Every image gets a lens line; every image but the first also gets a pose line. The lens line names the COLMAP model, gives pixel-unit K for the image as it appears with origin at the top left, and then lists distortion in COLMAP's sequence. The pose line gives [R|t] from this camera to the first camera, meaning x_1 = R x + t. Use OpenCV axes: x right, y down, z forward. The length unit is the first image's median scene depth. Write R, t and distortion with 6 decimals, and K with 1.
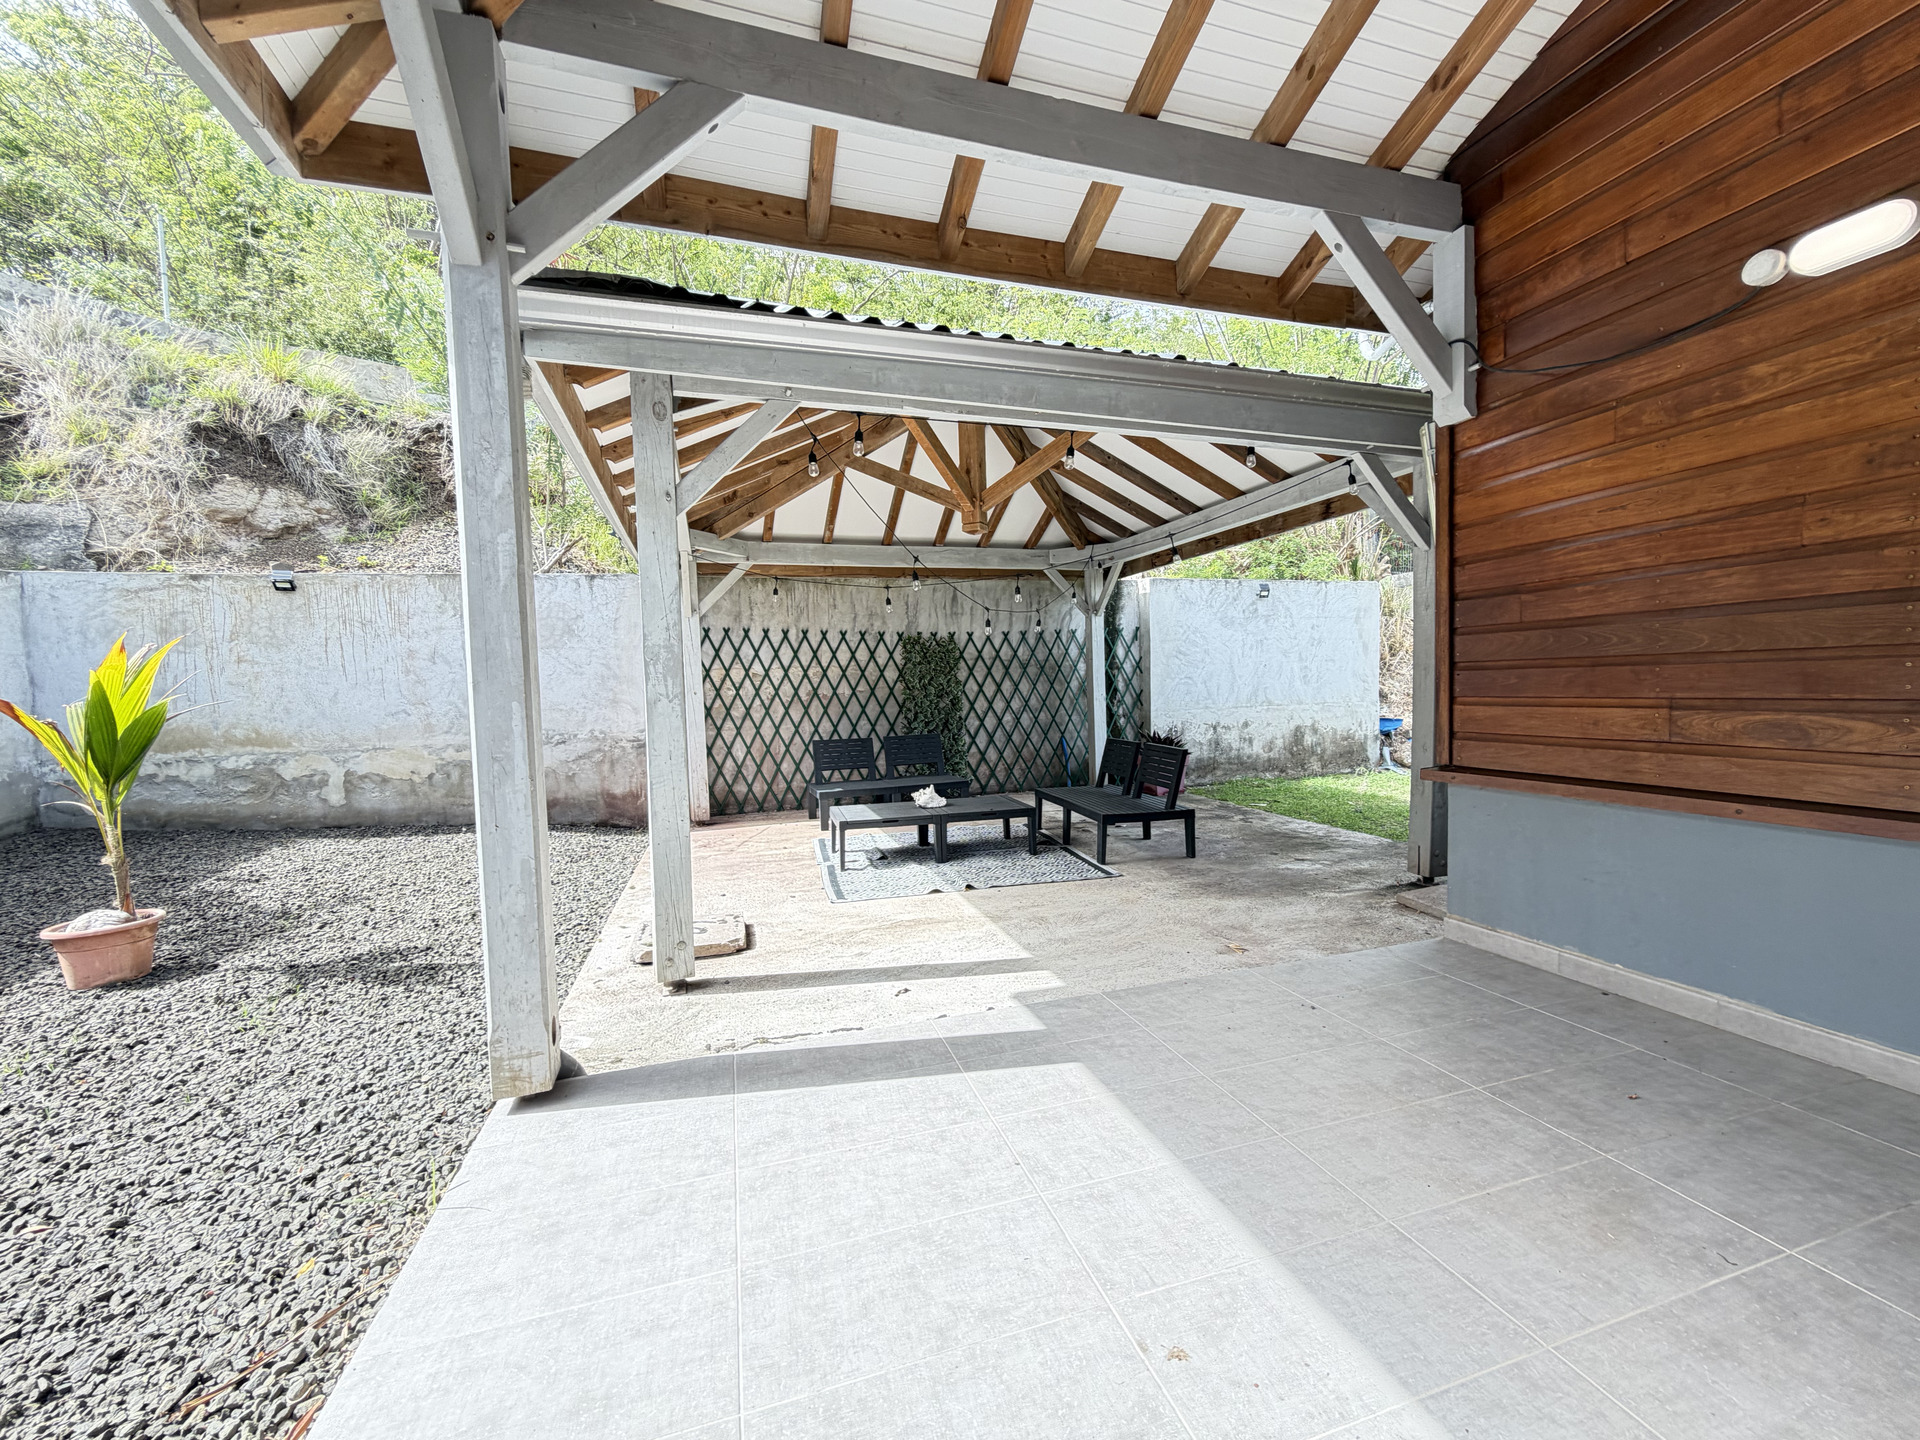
lens RADIAL K [[768.1, 0, 960.4], [0, 768.1, 721.0], [0, 0, 1]] dist [0.000152, -0.000268]
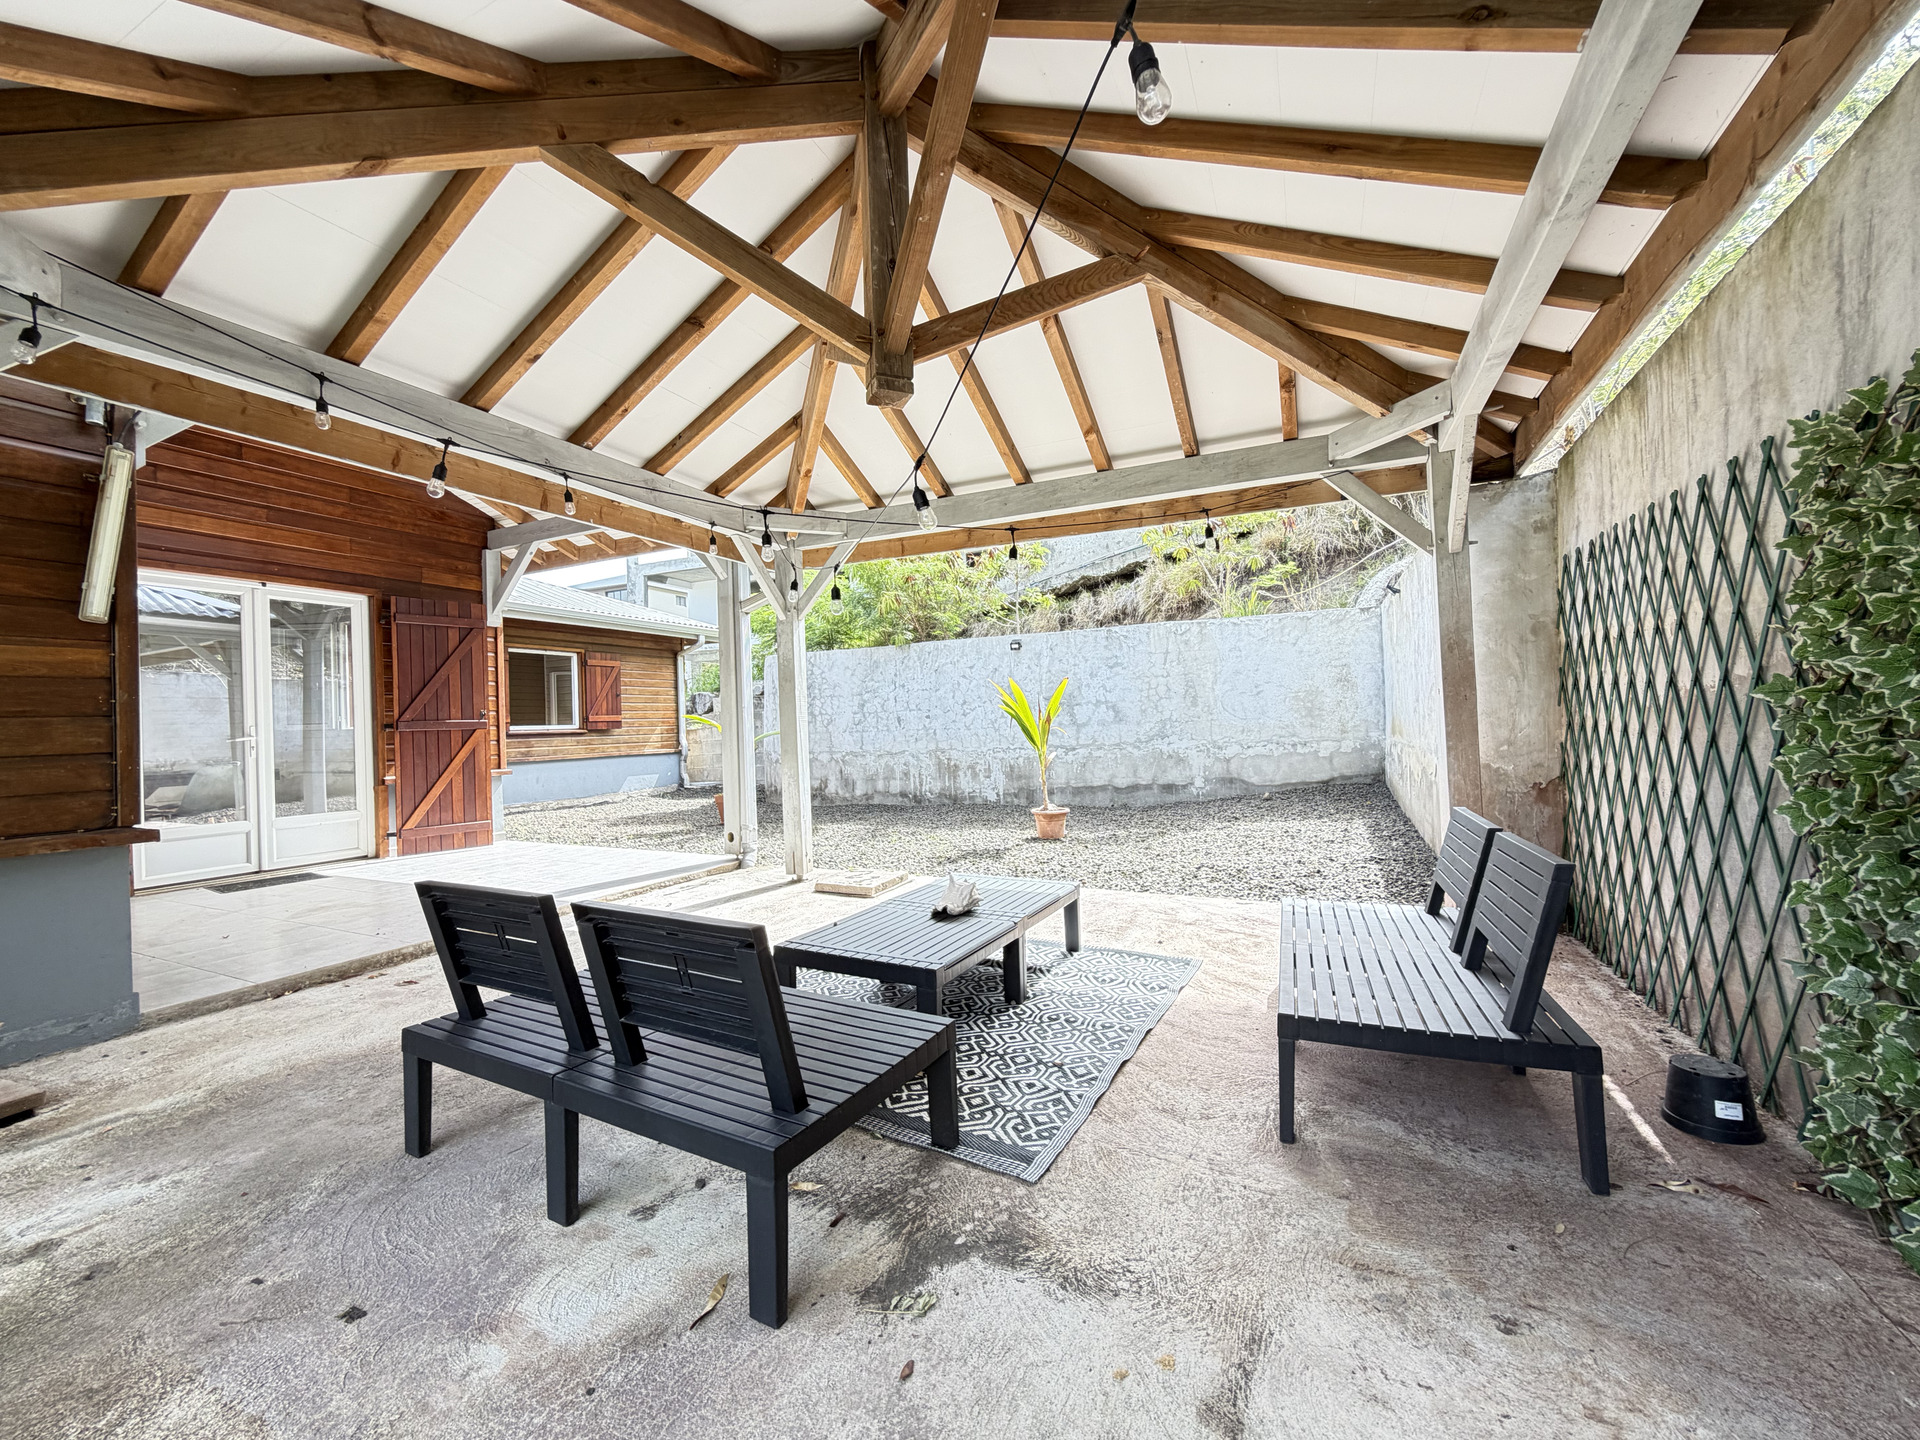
lens RADIAL K [[768.6, 0, 957.6], [0, 768.6, 714.6], [0, 0, 1]] dist [-0.000082, -0.000071]
pose [[-0.696332, 0.043702, -0.716389, 0.460191], [0.007760, 0.998545, 0.053371, -0.088825], [0.717678, 0.031605, -0.695657, 1.802314]]
